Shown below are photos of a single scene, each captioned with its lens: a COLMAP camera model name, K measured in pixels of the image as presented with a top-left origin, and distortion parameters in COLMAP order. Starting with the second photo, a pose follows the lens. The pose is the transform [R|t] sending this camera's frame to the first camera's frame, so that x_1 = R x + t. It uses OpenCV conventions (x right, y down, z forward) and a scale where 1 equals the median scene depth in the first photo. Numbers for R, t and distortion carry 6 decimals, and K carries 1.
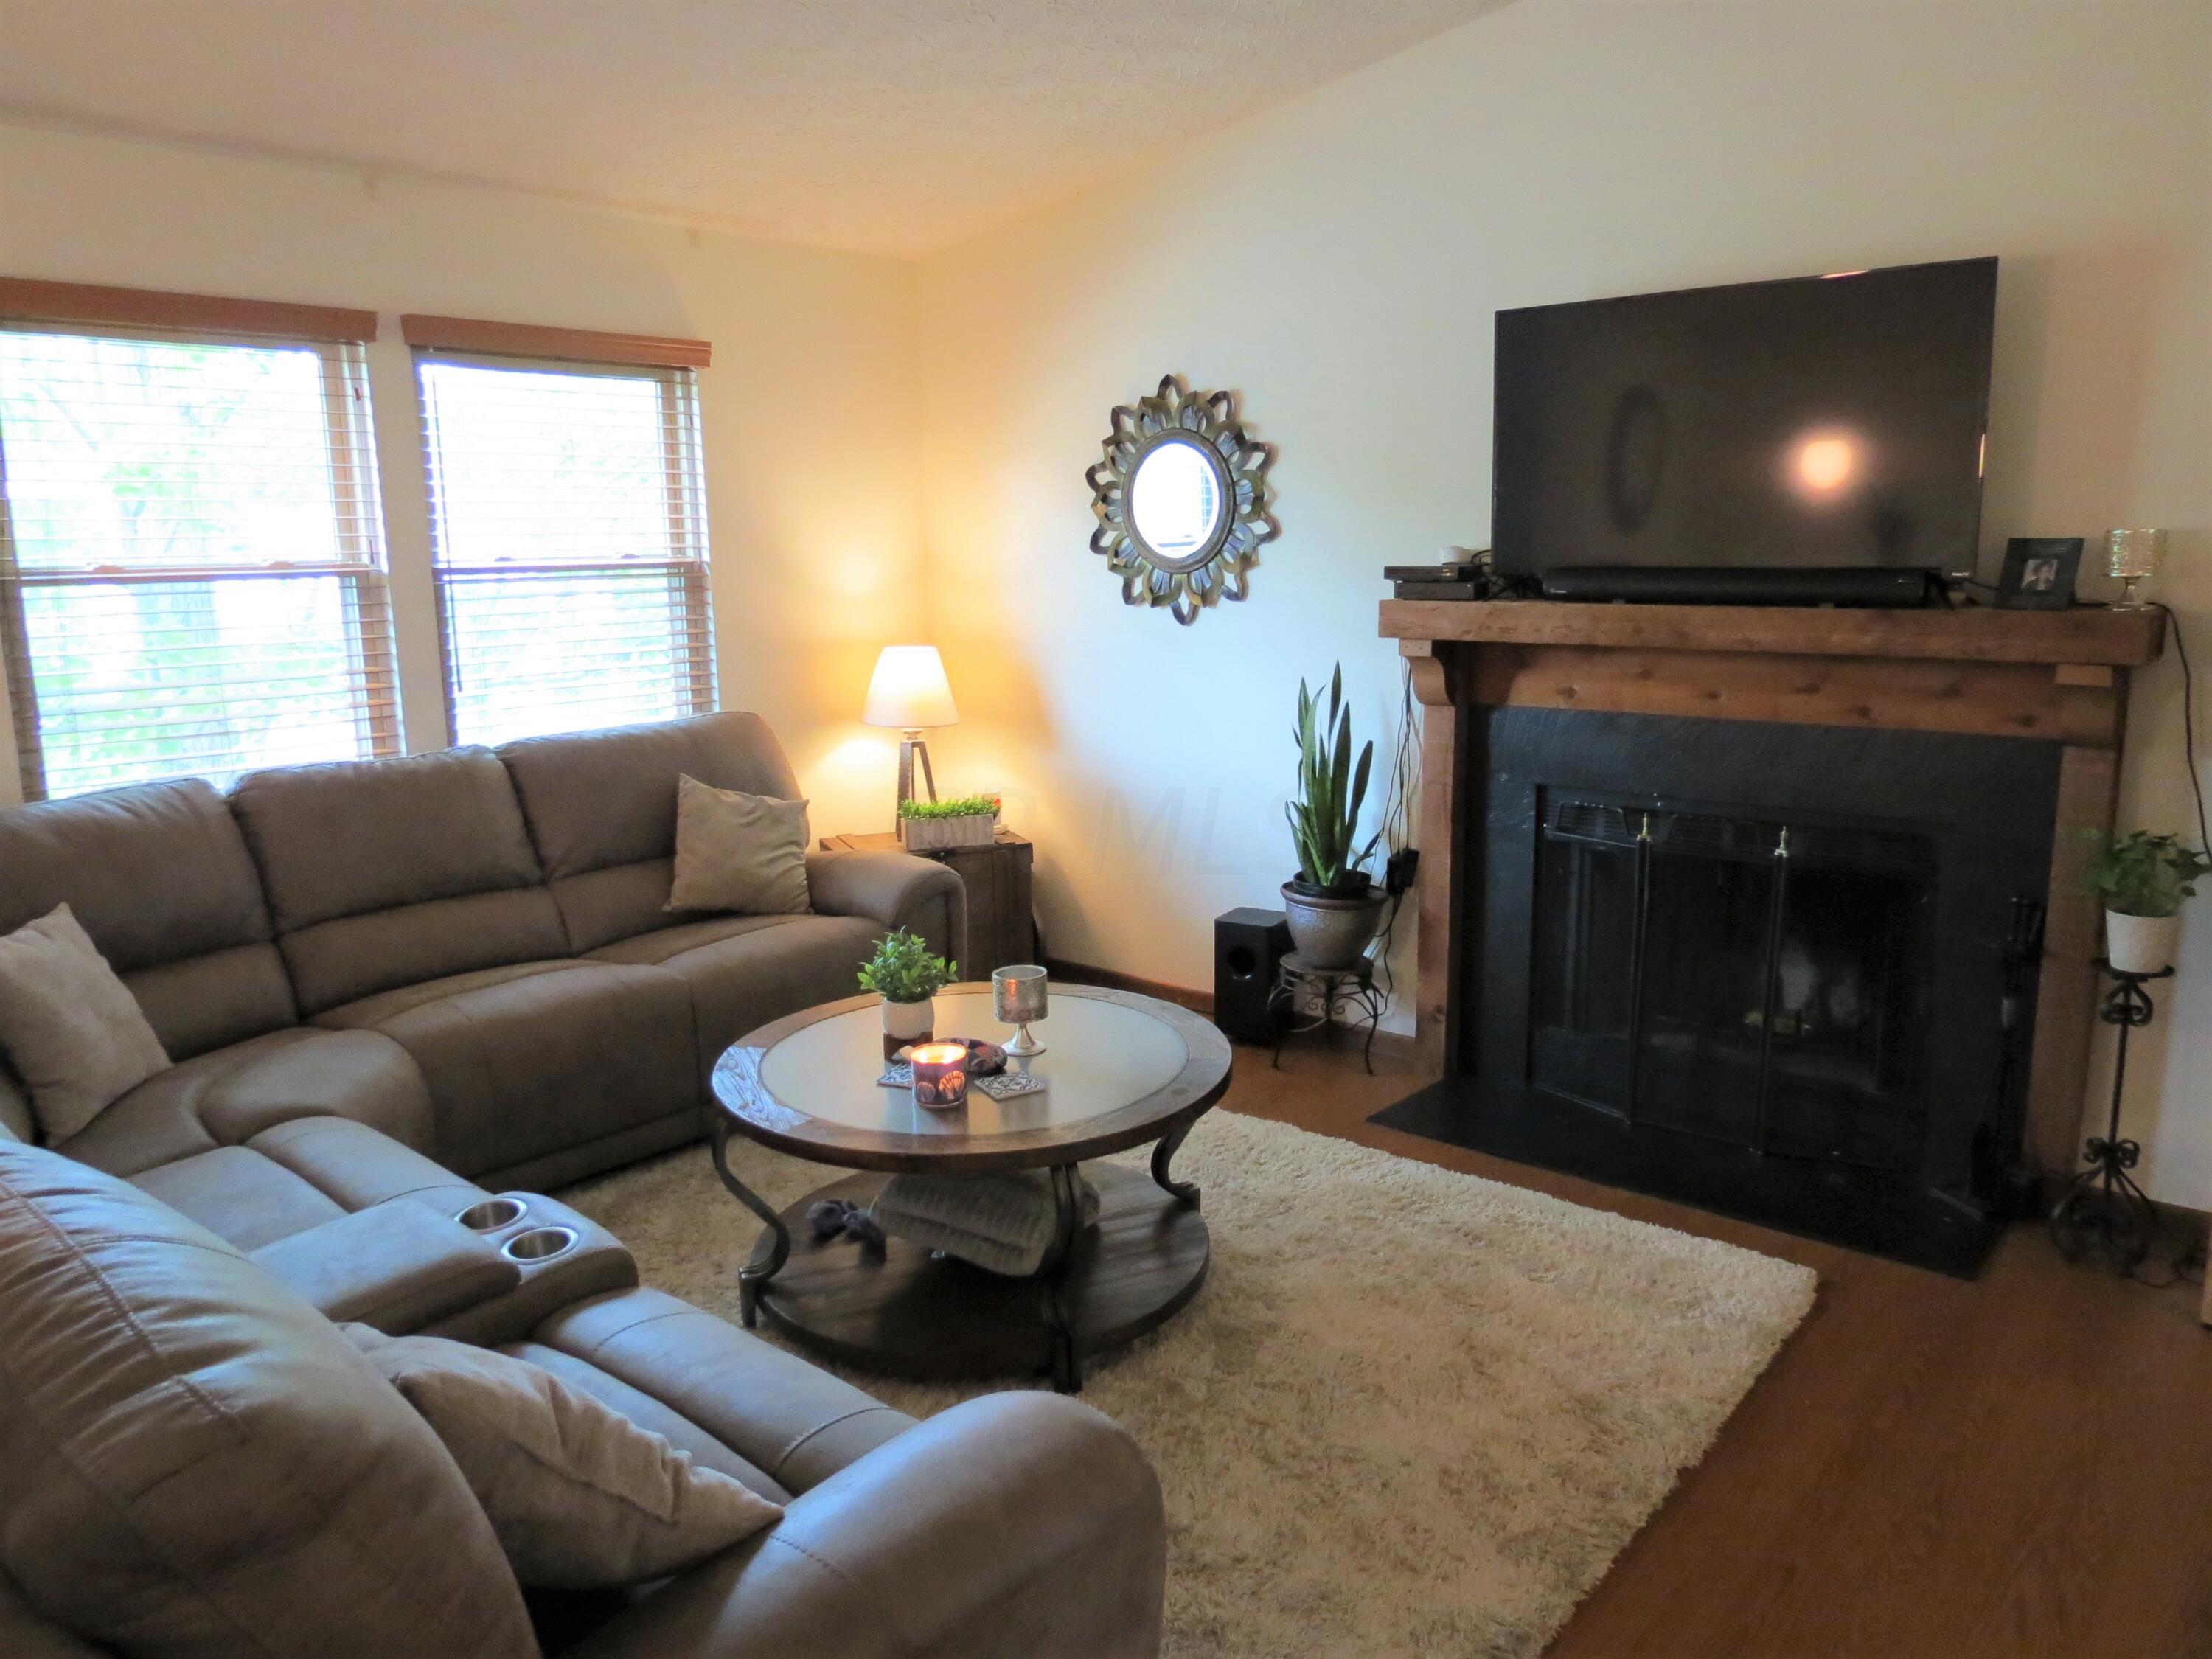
lens RADIAL K [[1636.2, 0, 1106.0], [0, 1636.2, 829.5], [0, 0, 1]] dist [-0.023036, 0.048233]
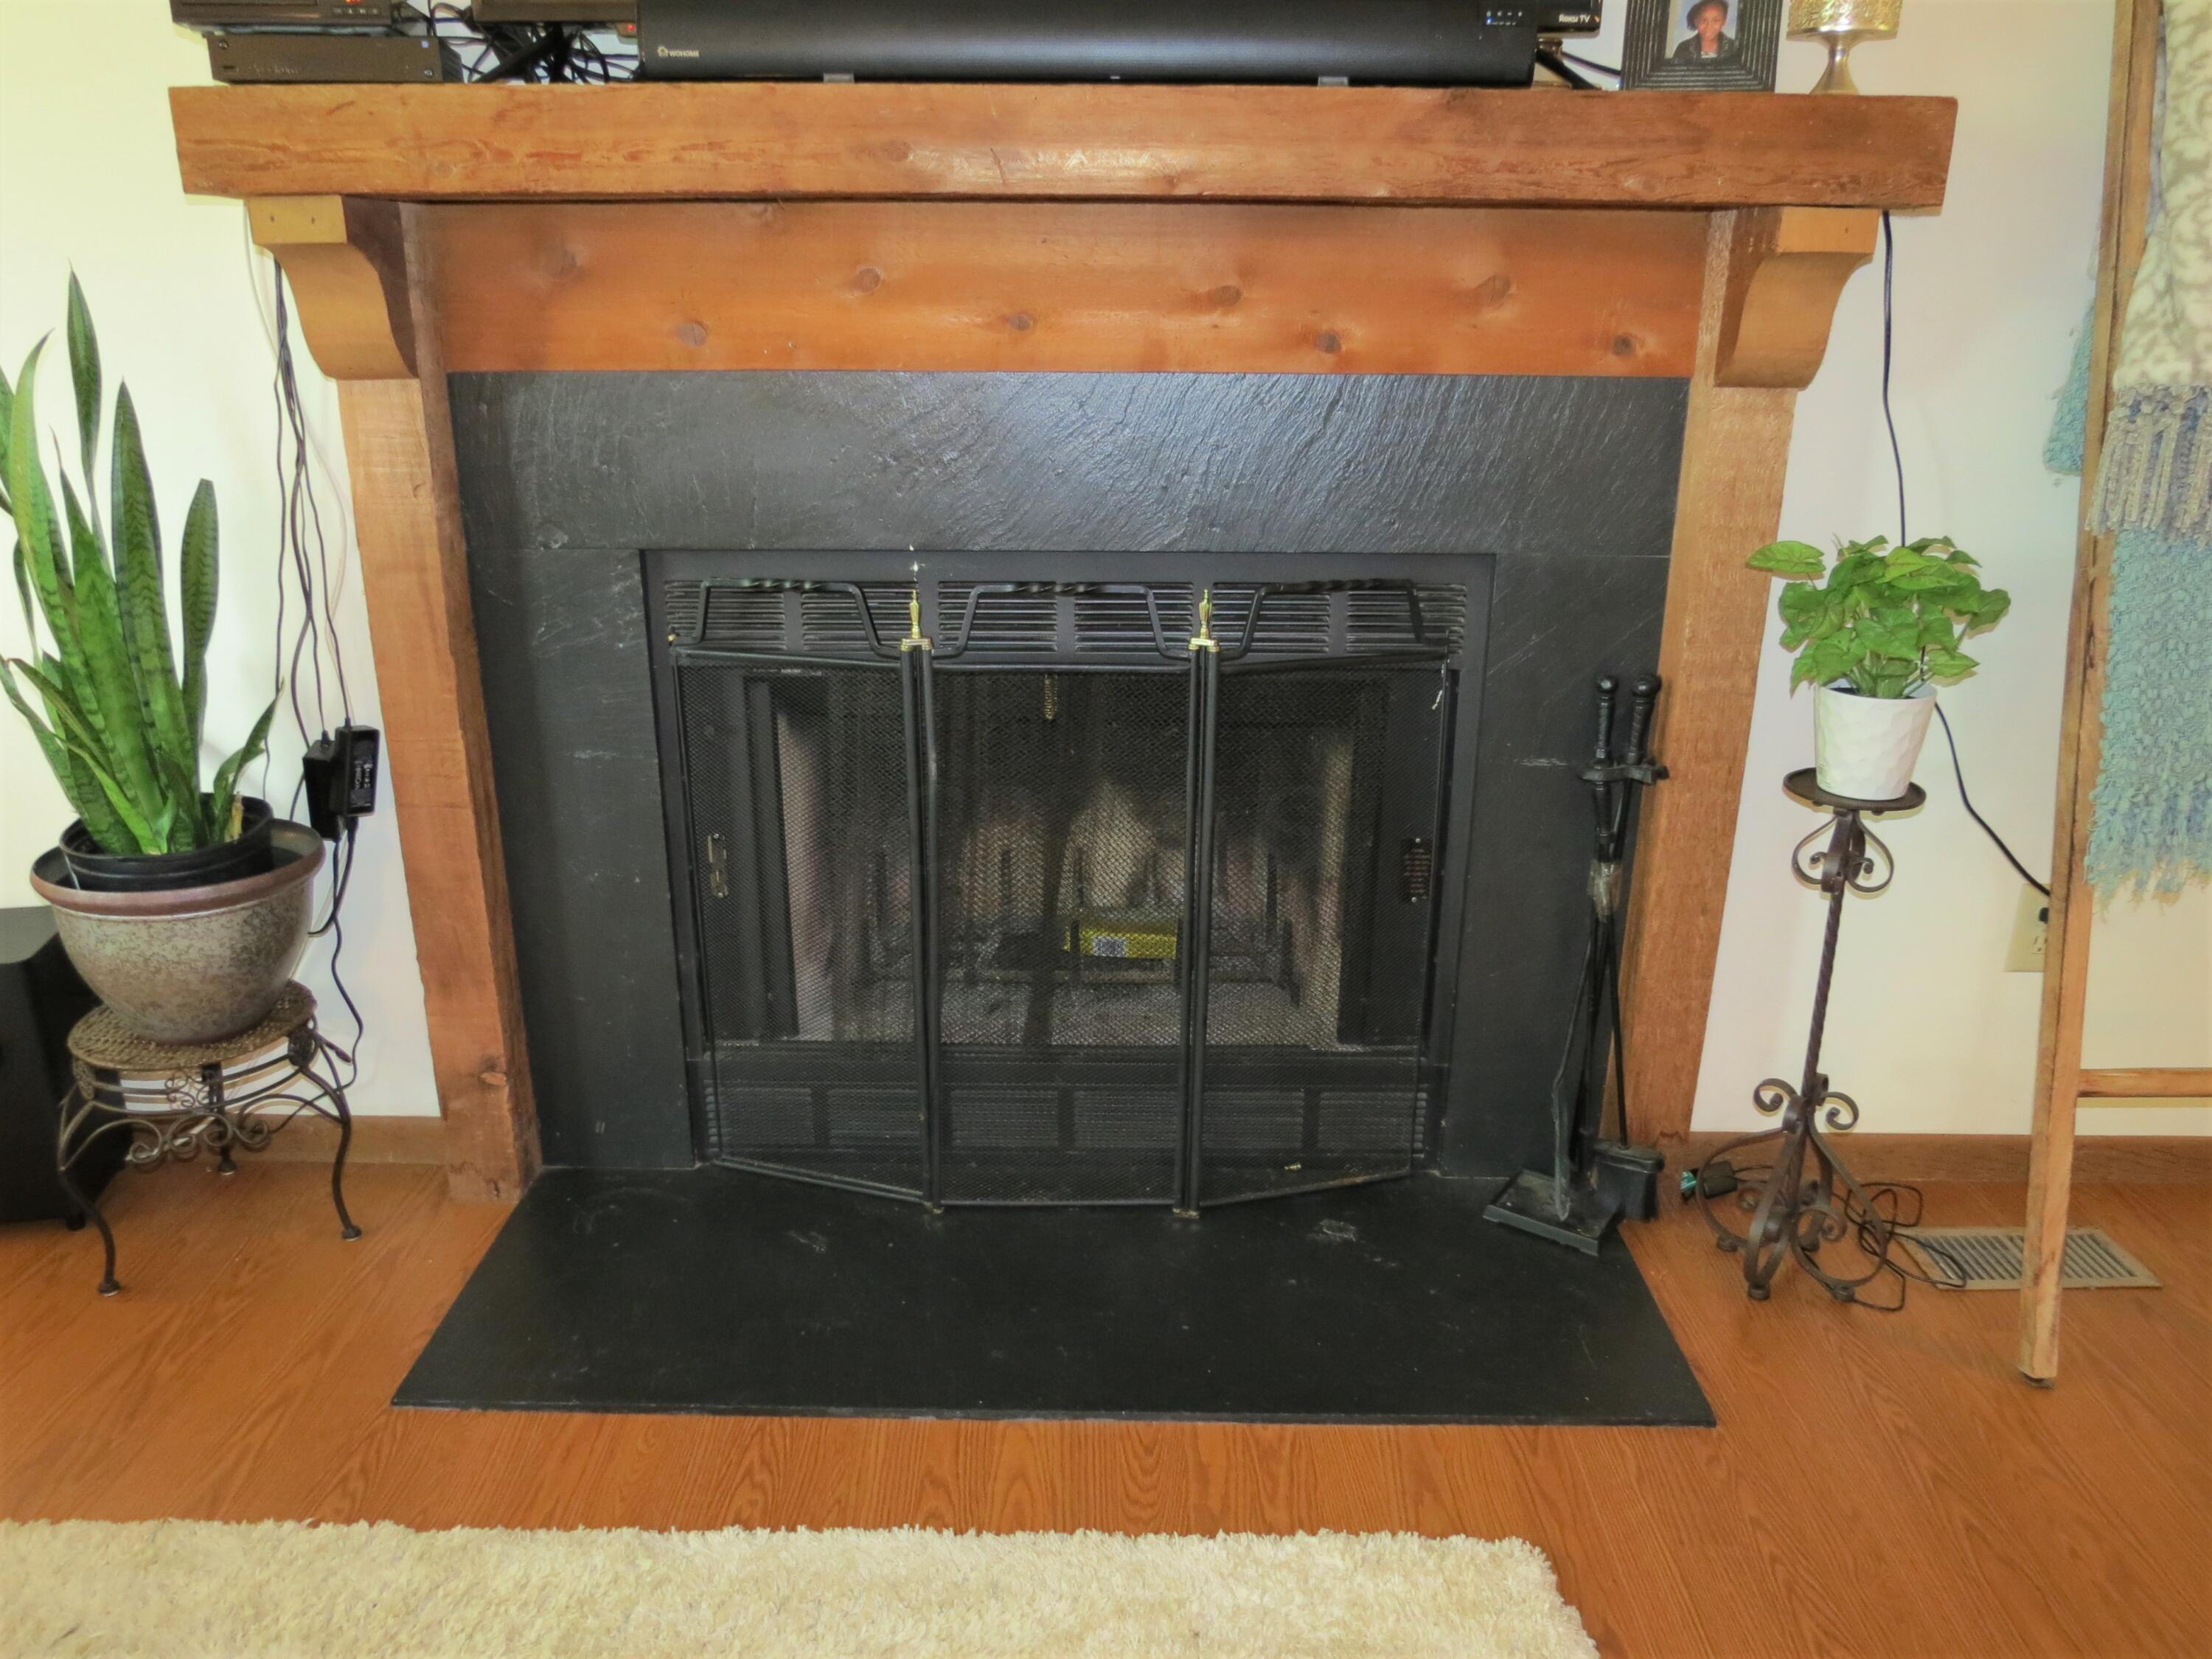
lens RADIAL K [[1628.6, 0, 1106.0], [0, 1628.6, 829.5], [0, 0, 1]] dist [-0.010552, 0.003116]
pose [[0.765861, -0.191539, 0.613816, 0.070762], [0.097566, 0.978166, 0.183499, -0.021292], [-0.635561, -0.080647, 0.767827, 0.559913]]
